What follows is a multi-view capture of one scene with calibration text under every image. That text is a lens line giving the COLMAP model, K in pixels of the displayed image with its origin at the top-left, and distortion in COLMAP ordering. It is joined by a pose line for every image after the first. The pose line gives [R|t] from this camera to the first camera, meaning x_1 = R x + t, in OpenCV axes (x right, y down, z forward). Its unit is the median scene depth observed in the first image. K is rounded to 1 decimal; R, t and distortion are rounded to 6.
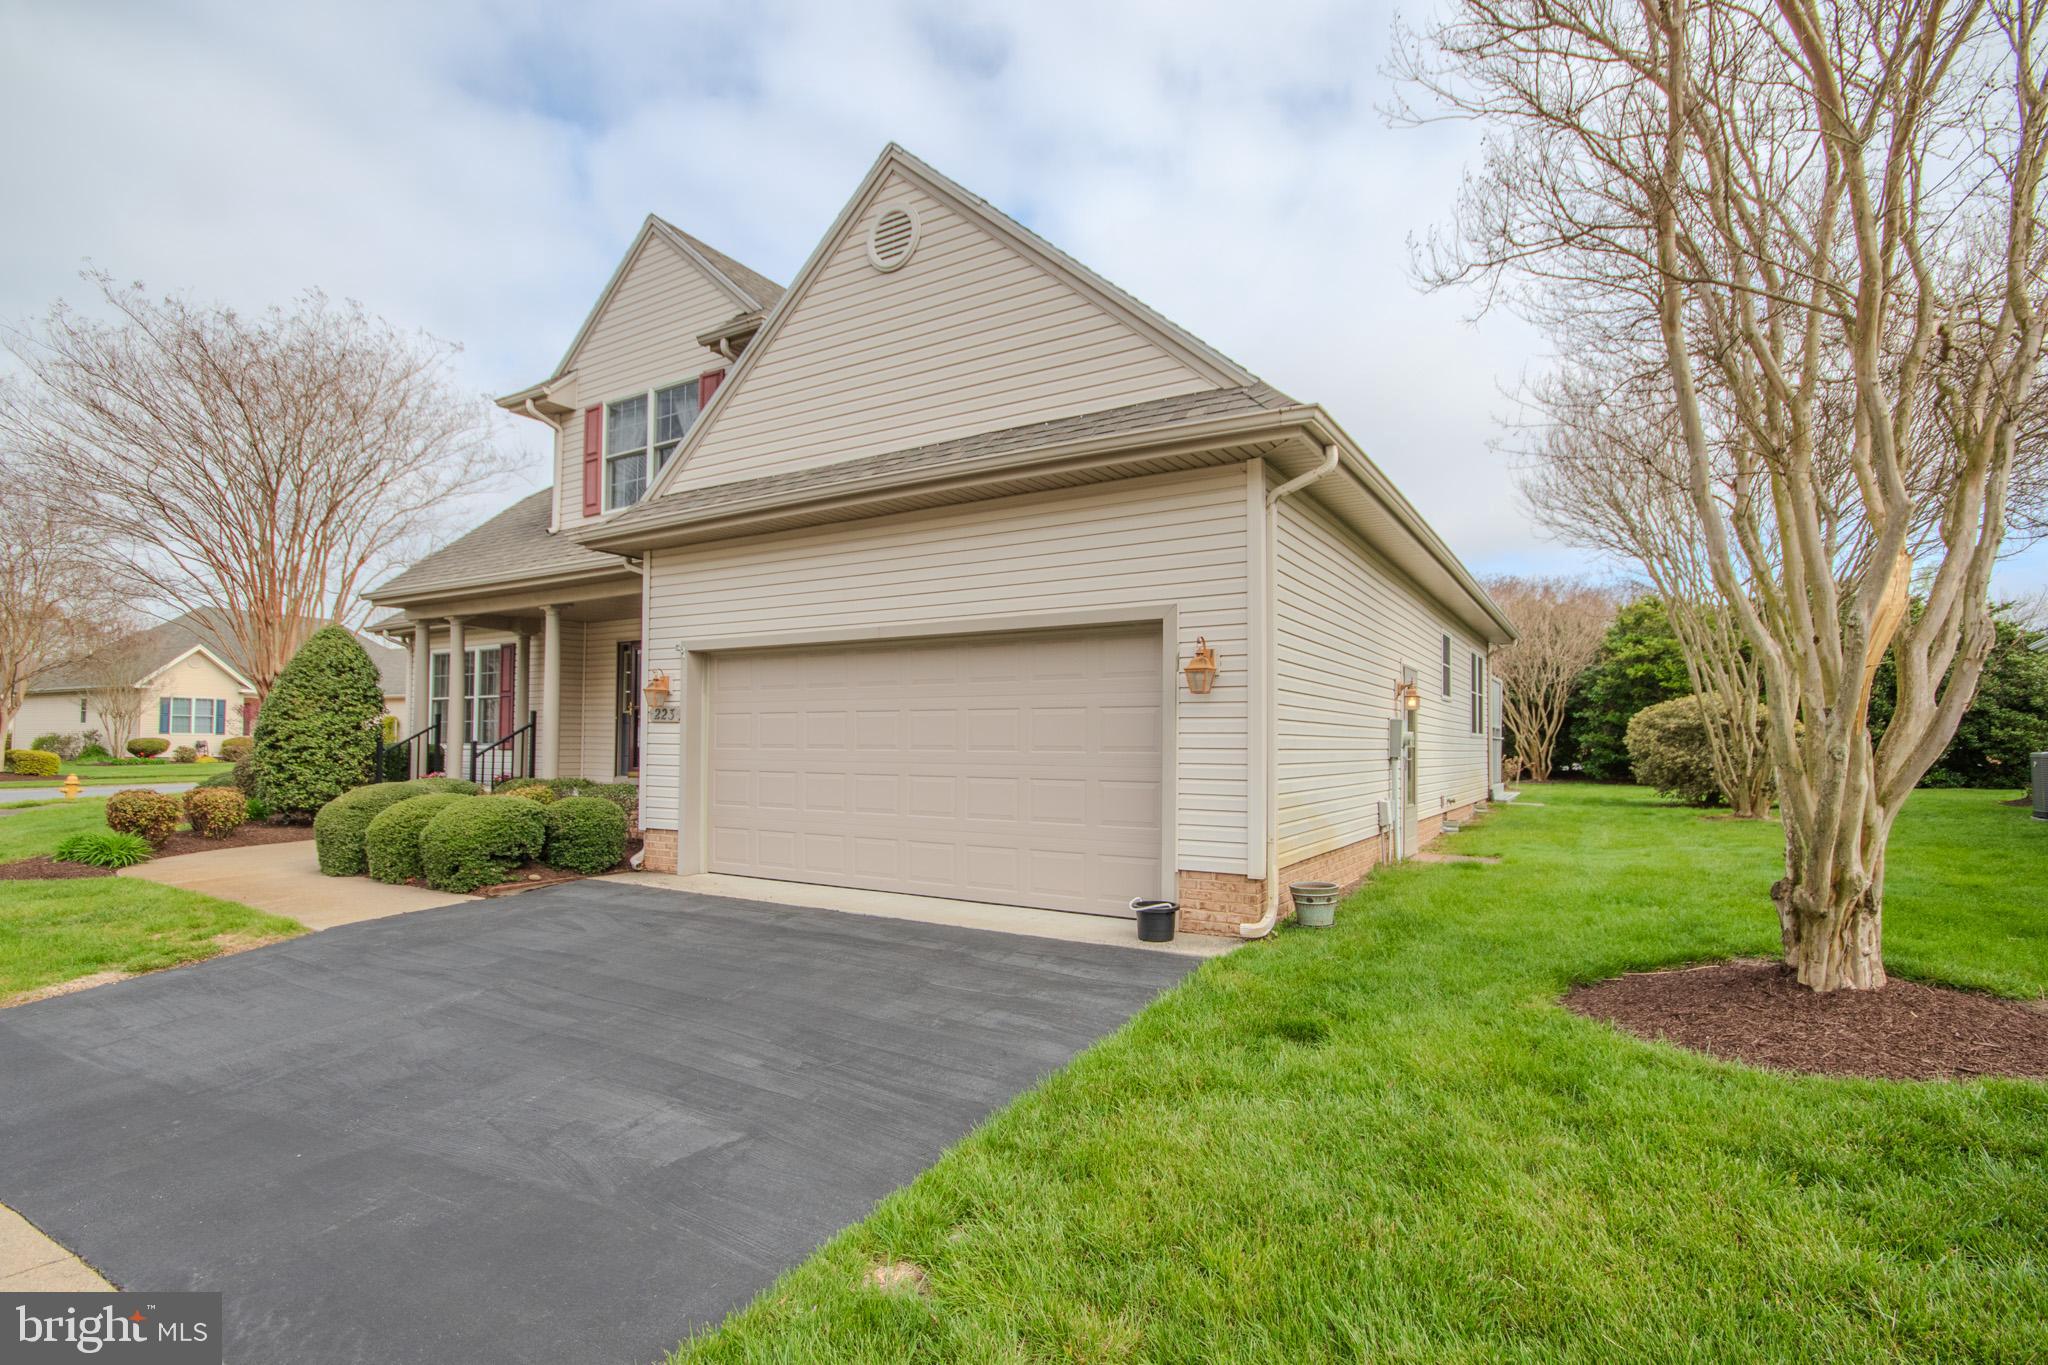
lens RADIAL K [[968.7, 0, 1009.0], [0, 968.7, 695.5], [0, 0, 1]] dist [-0.001925, -0.003035]
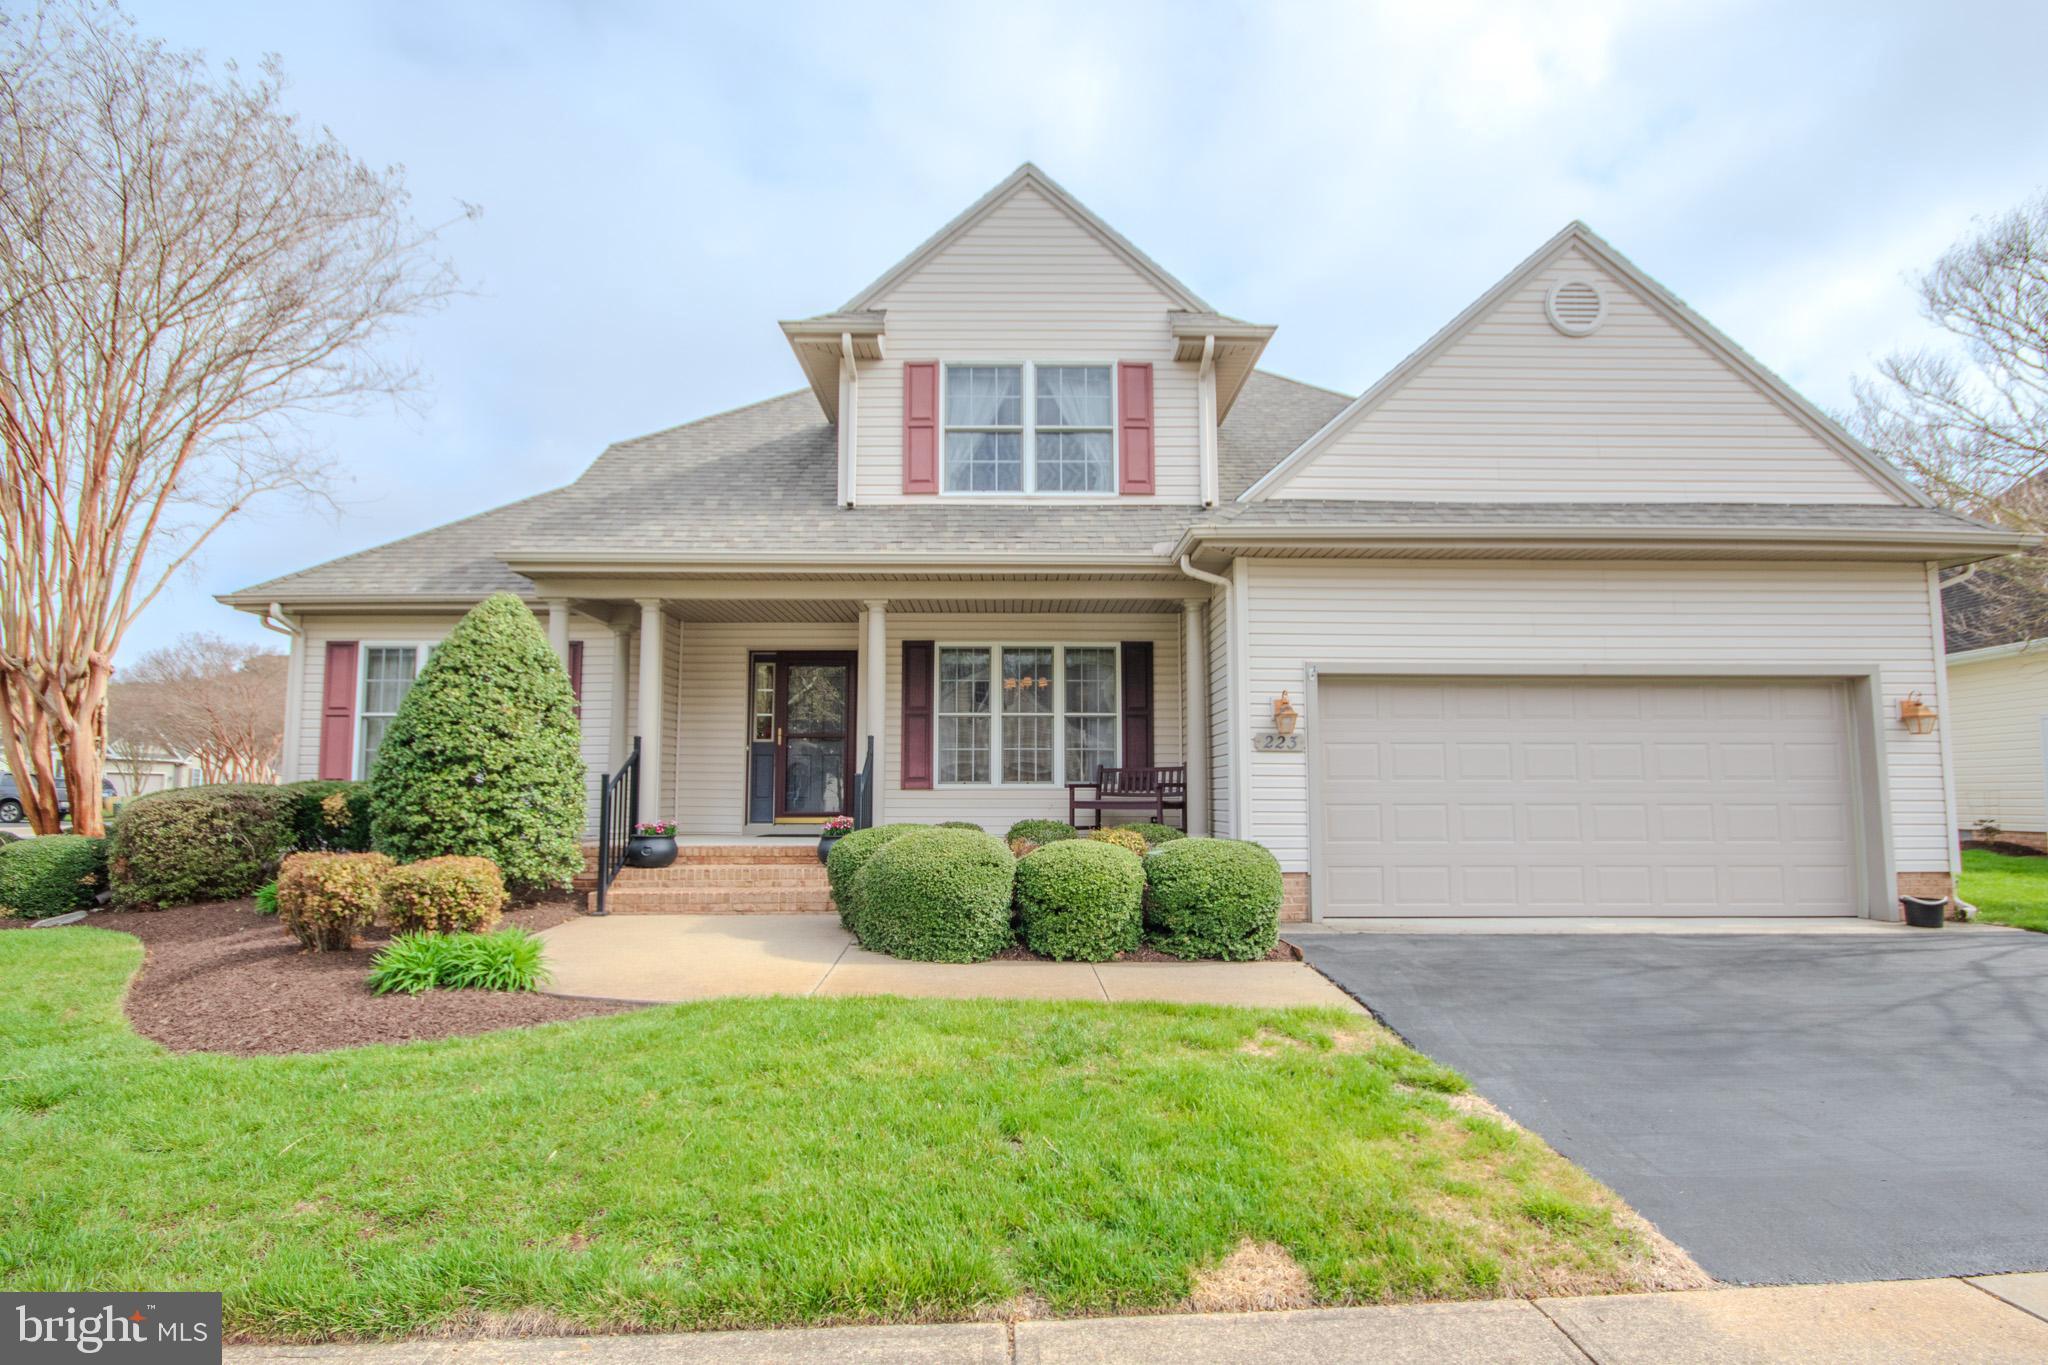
lens RADIAL K [[968.7, 0, 1012.4], [0, 968.7, 689.3], [0, 0, 1]] dist [-0.001925, -0.003035]
pose [[0.842941, 0.054580, 0.535230, -1.181756], [-0.023192, 0.997602, -0.065206, 0.039070], [-0.537506, 0.042552, 0.842186, 0.436191]]
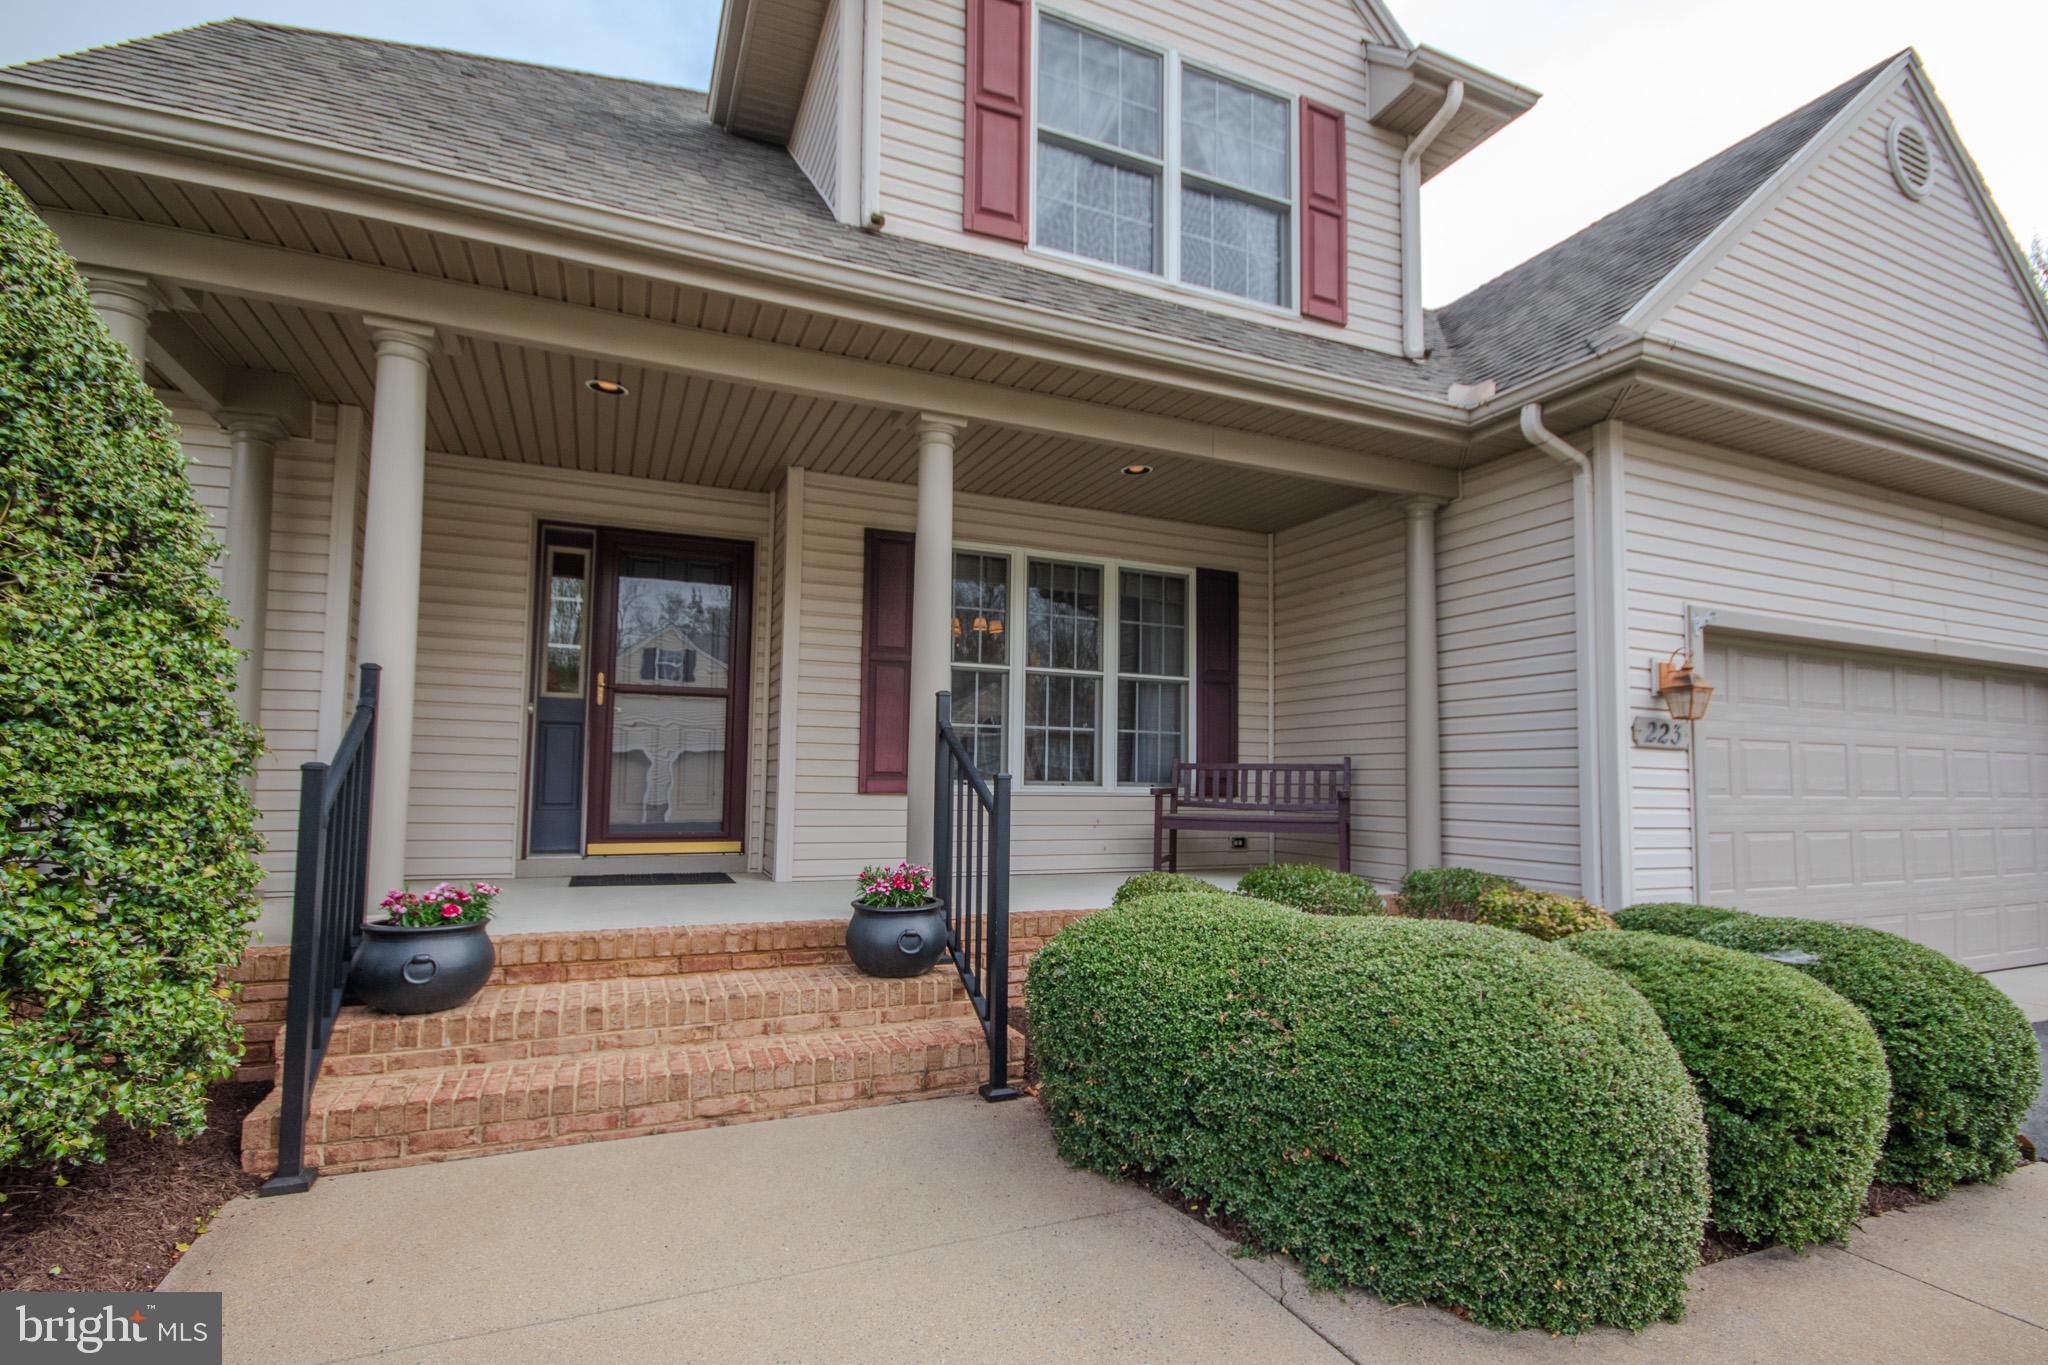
lens RADIAL K [[968.7, 0, 1018.4], [0, 968.7, 702.9], [0, 0, 1]] dist [-0.001925, -0.003035]
pose [[0.562612, 0.069660, 0.823781, -1.137455], [-0.052158, 0.997450, -0.048724, 0.053597], [-0.825074, -0.015554, 0.564810, 1.127178]]
